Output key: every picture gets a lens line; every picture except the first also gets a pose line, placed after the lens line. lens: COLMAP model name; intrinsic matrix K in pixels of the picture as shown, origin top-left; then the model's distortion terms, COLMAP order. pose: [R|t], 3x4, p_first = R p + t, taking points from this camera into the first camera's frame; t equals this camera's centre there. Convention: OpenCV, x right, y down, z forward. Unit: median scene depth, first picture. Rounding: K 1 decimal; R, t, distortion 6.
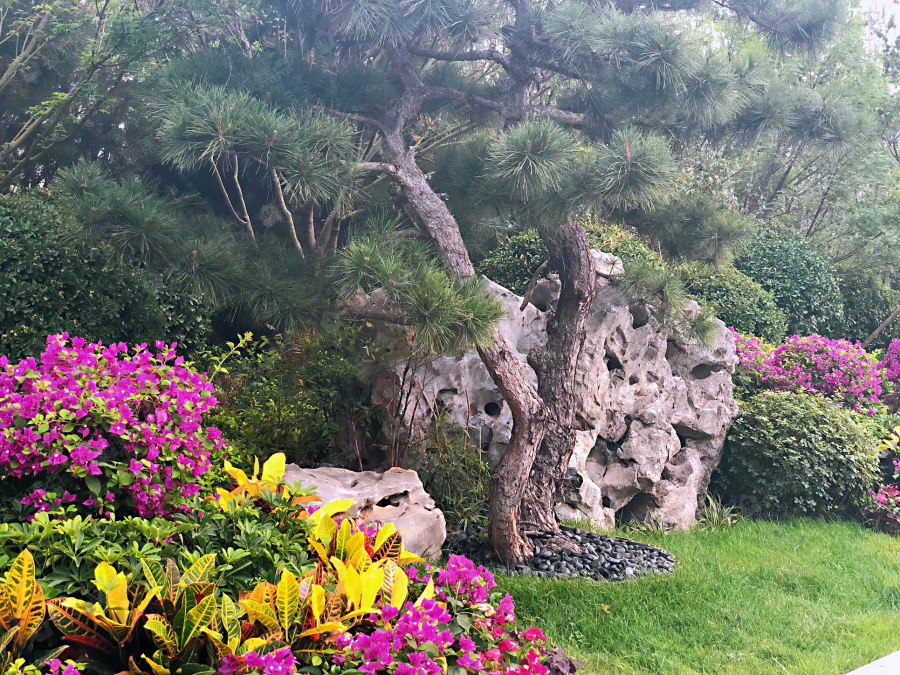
lens RADIAL K [[1359.6, 0, 450.0], [0, 1359.6, 337.5], [0, 0, 1]] dist [0.155900, -0.577366]
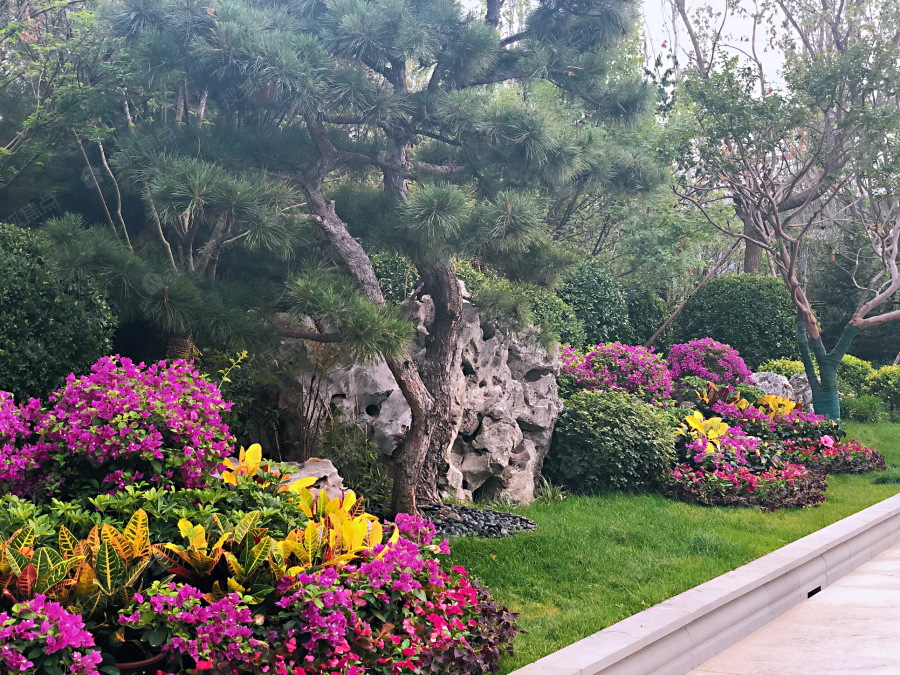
lens RADIAL K [[1371.4, 0, 450.0], [0, 1371.4, 337.5], [0, 0, 1]] dist [-0.212949, 3.937069]
pose [[0.985682, -0.019624, 0.167471, -0.099403], [0.020953, 0.999761, -0.006173, -0.002570], [-0.167310, 0.009594, 0.985858, -0.194351]]
